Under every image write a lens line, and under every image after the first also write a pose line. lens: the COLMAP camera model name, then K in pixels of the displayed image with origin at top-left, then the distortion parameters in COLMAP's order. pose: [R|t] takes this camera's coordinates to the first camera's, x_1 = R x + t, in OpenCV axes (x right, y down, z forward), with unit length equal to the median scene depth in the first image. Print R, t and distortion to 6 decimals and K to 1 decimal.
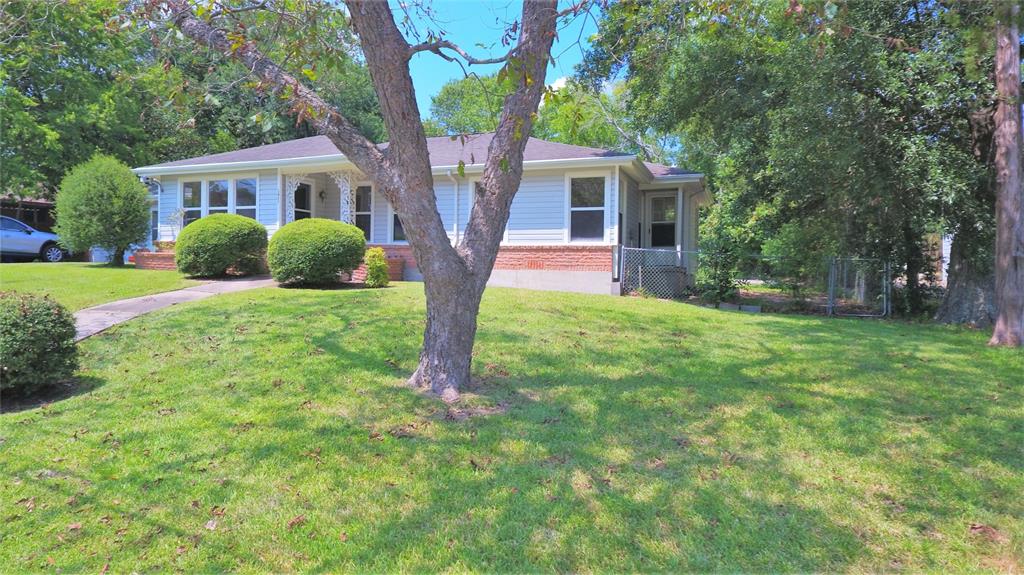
lens RADIAL K [[599.0, 0, 509.3], [0, 599.0, 268.8], [0, 0, 1]] dist [-0.001813, -0.001266]
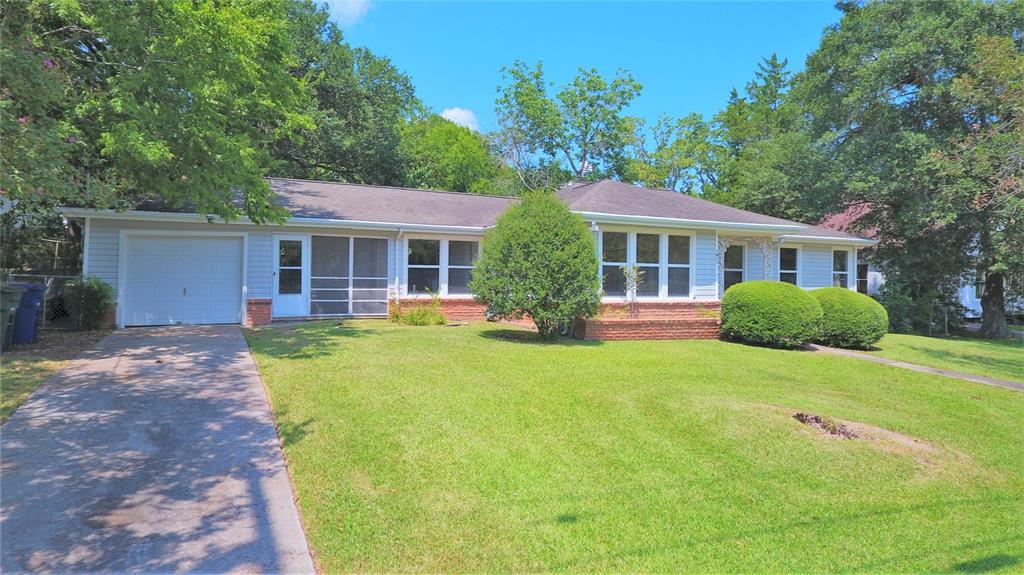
lens RADIAL K [[599.0, 0, 509.3], [0, 599.0, 268.8], [0, 0, 1]] dist [-0.001813, -0.001266]
pose [[0.680712, 0.003321, 0.732544, -1.427211], [-0.003899, 0.999992, -0.000910, -0.104263], [-0.732541, -0.002236, 0.680719, 0.604922]]
